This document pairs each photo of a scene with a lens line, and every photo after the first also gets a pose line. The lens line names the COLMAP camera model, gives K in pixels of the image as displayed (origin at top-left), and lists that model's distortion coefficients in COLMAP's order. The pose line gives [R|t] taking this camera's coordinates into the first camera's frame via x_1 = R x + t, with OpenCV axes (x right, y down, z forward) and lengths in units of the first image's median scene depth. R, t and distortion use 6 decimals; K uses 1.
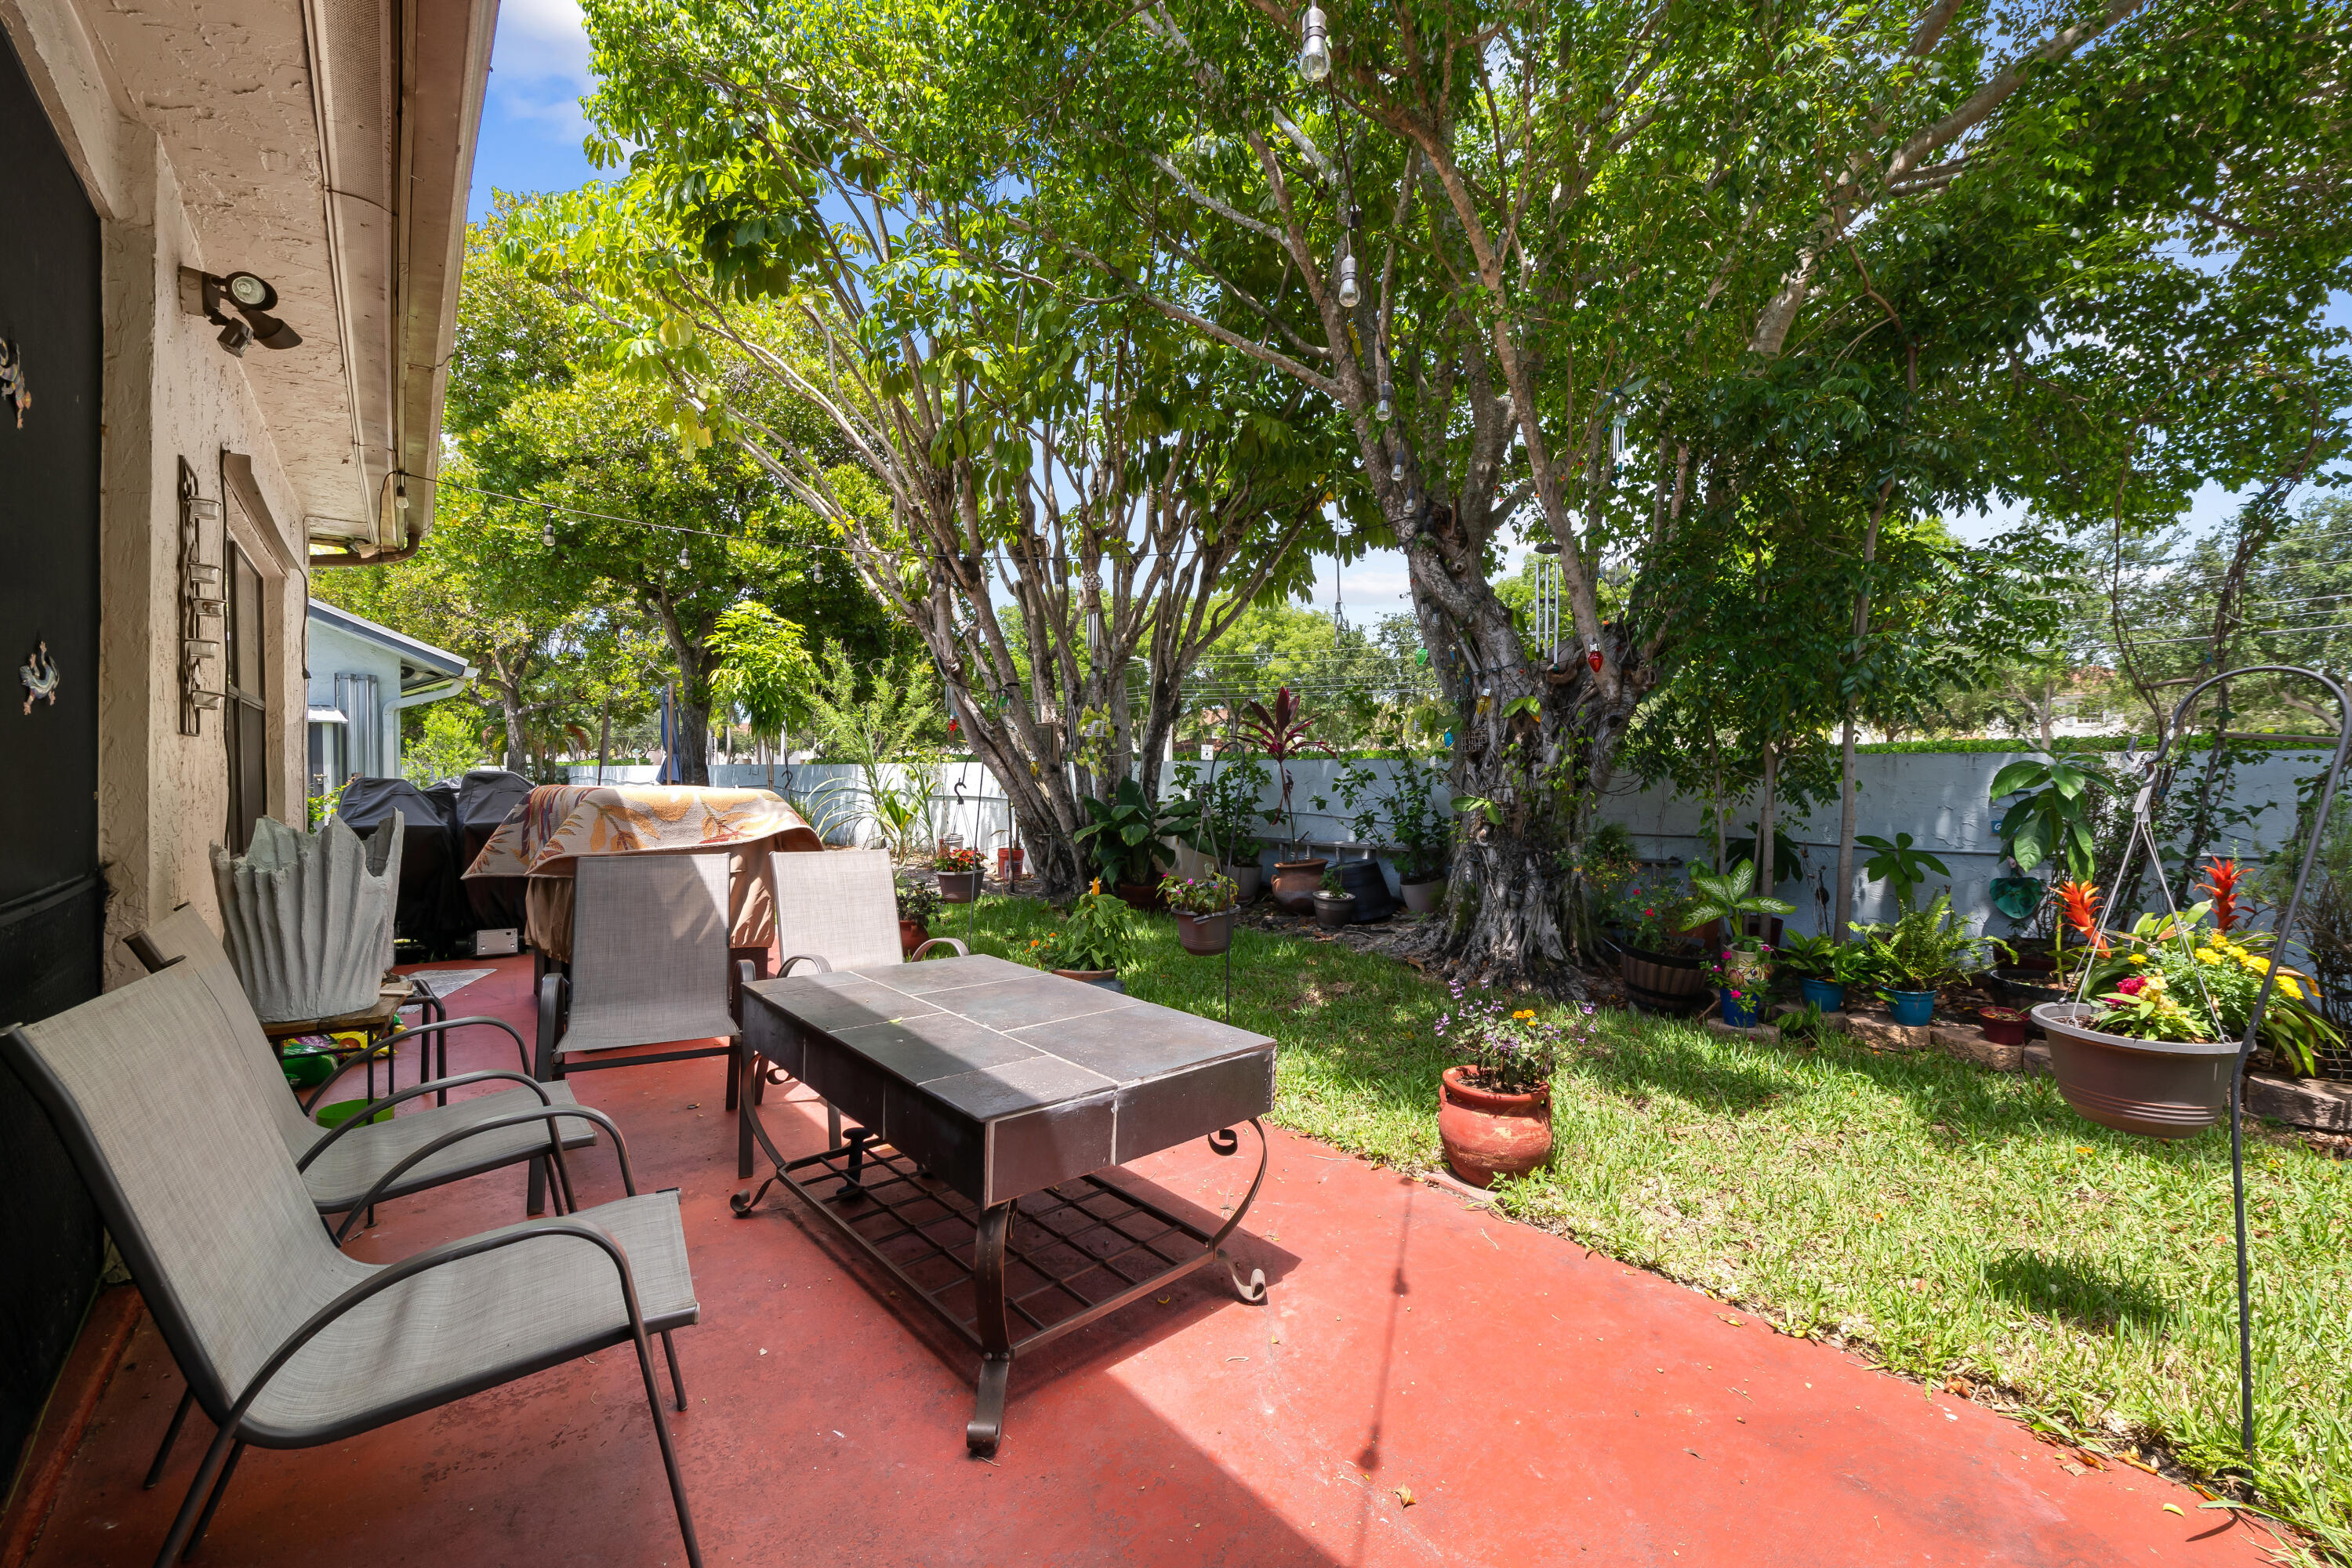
lens RADIAL K [[936.6, 0, 1184.0], [0, 936.6, 789.8], [0, 0, 1]] dist [0.001736, -0.002428]
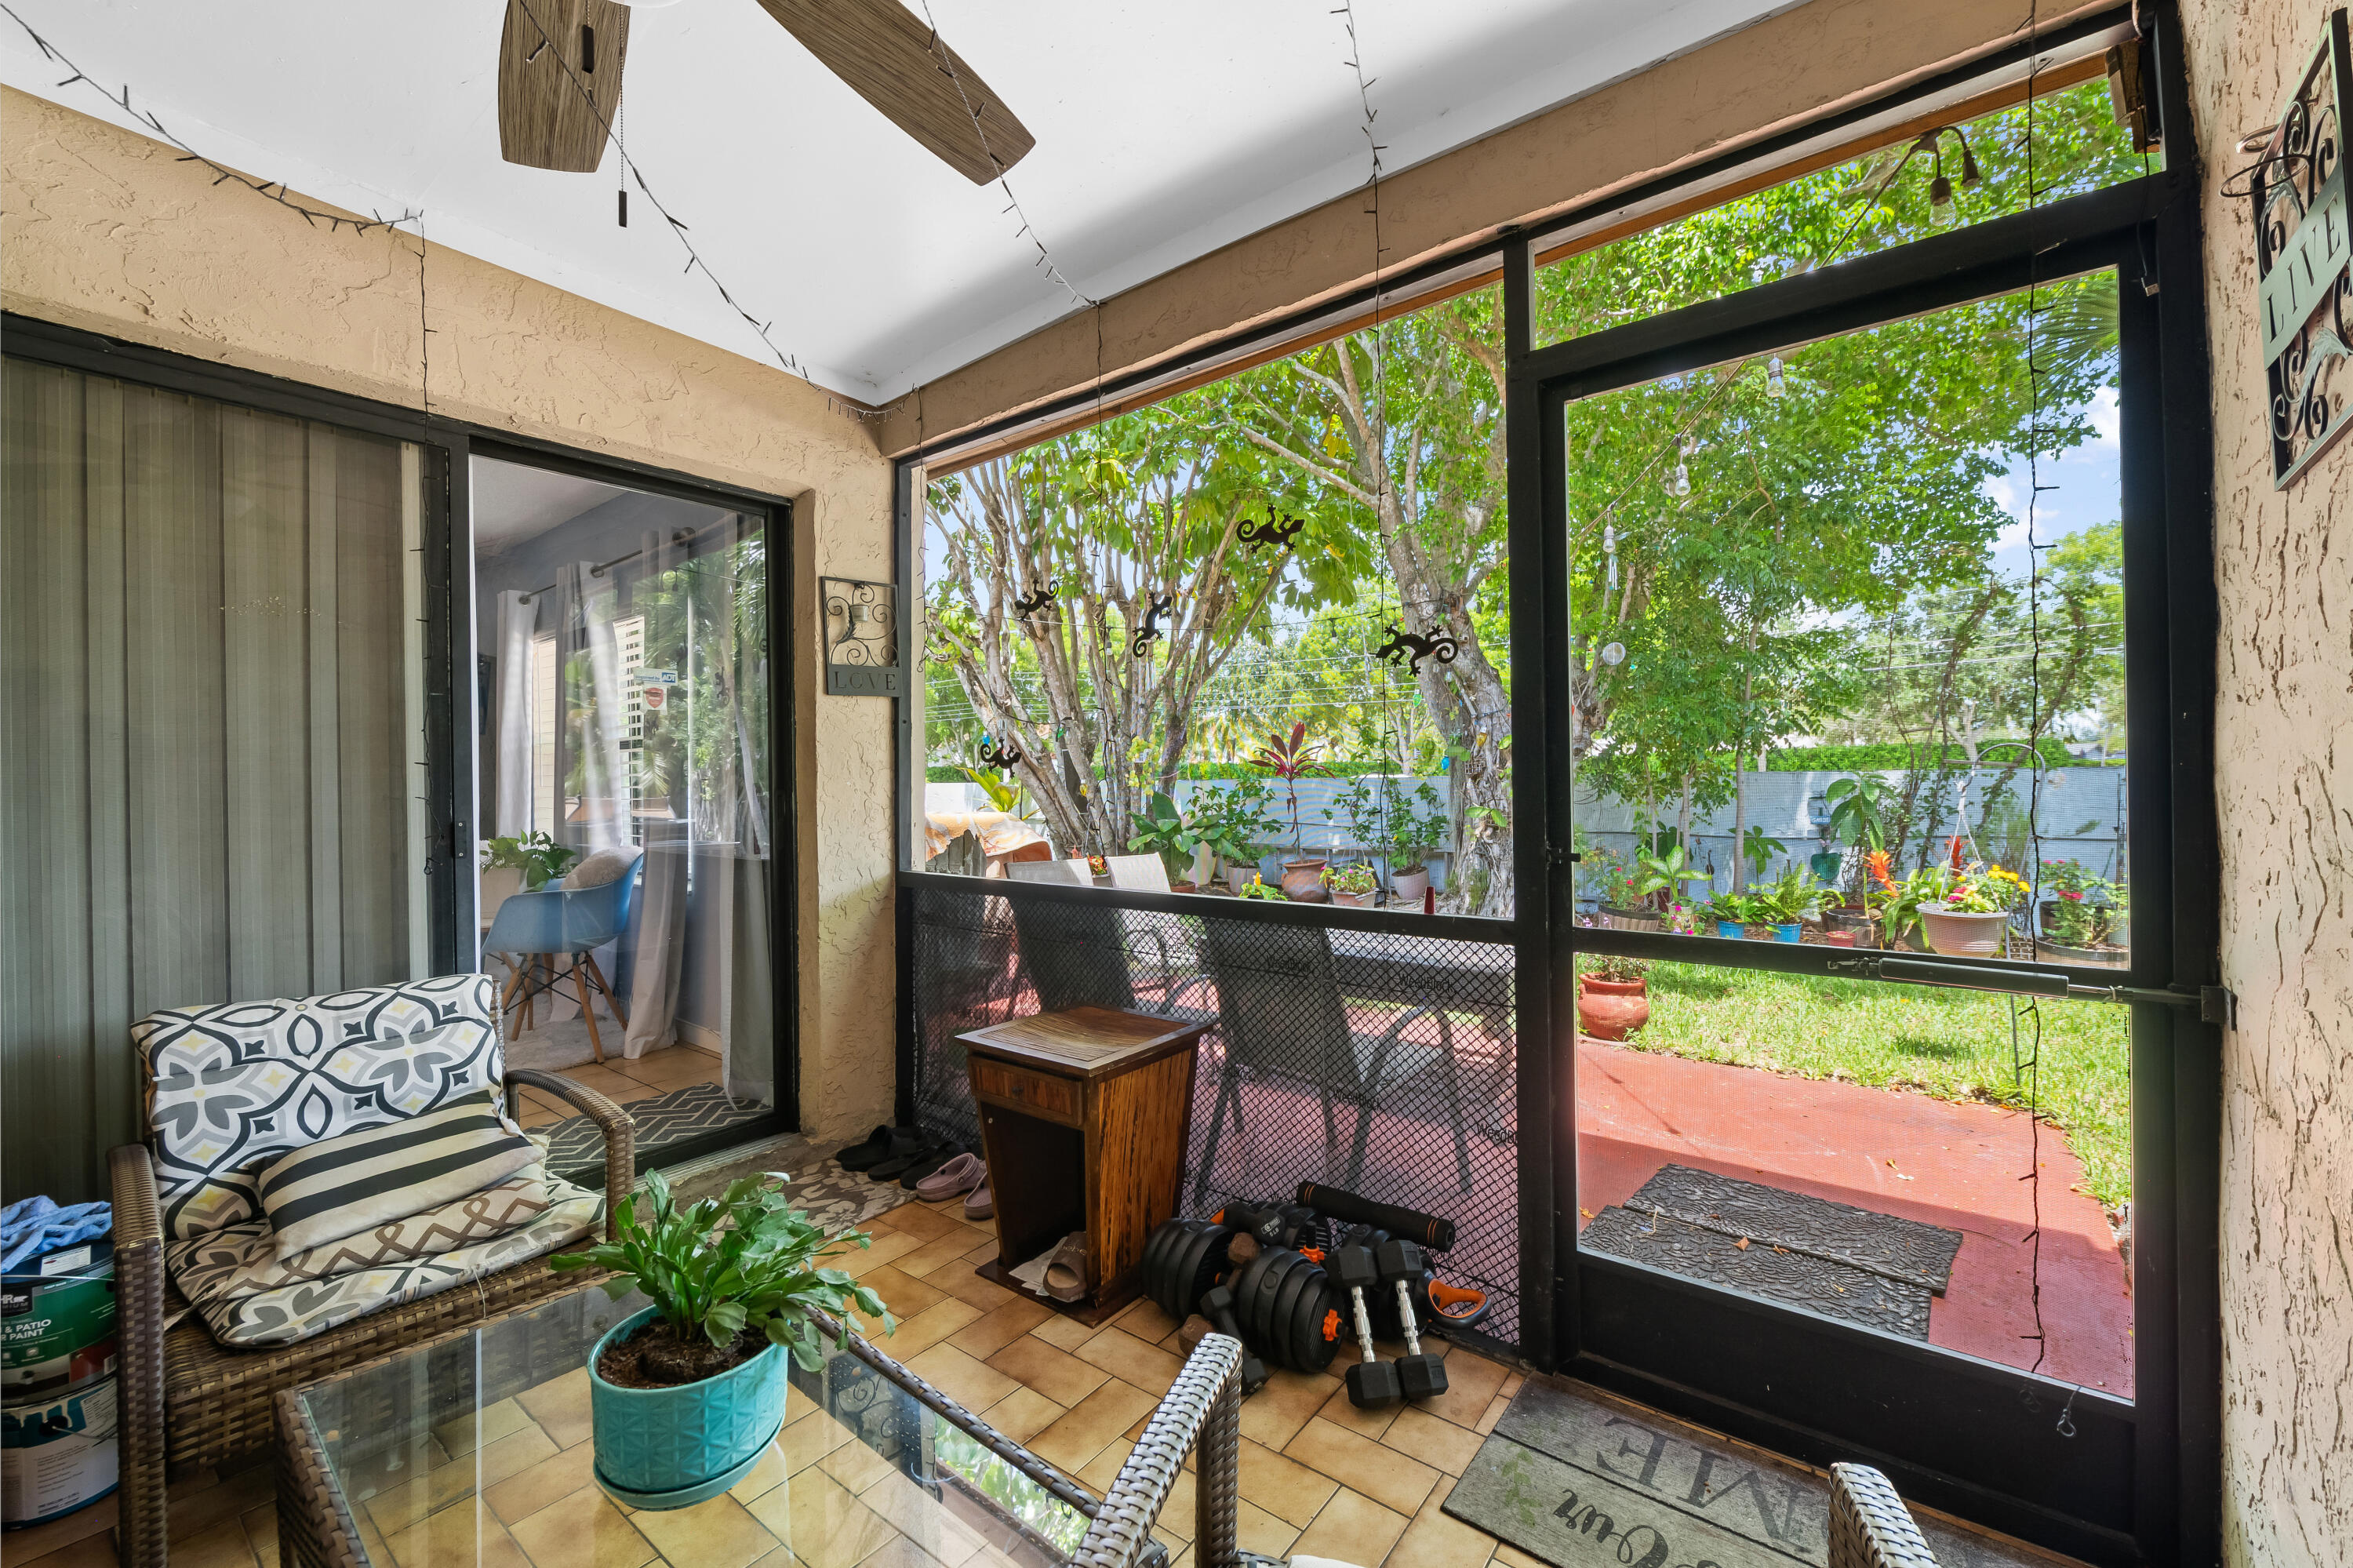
lens RADIAL K [[937.0, 0, 1170.1], [0, 937.0, 784.3], [0, 0, 1]] dist [0.001736, -0.002428]
pose [[0.982437, -0.015904, 0.185914, -0.471878], [0.019063, 0.999702, -0.015218, -0.016343], [-0.185617, 0.018495, 0.982448, -0.317757]]
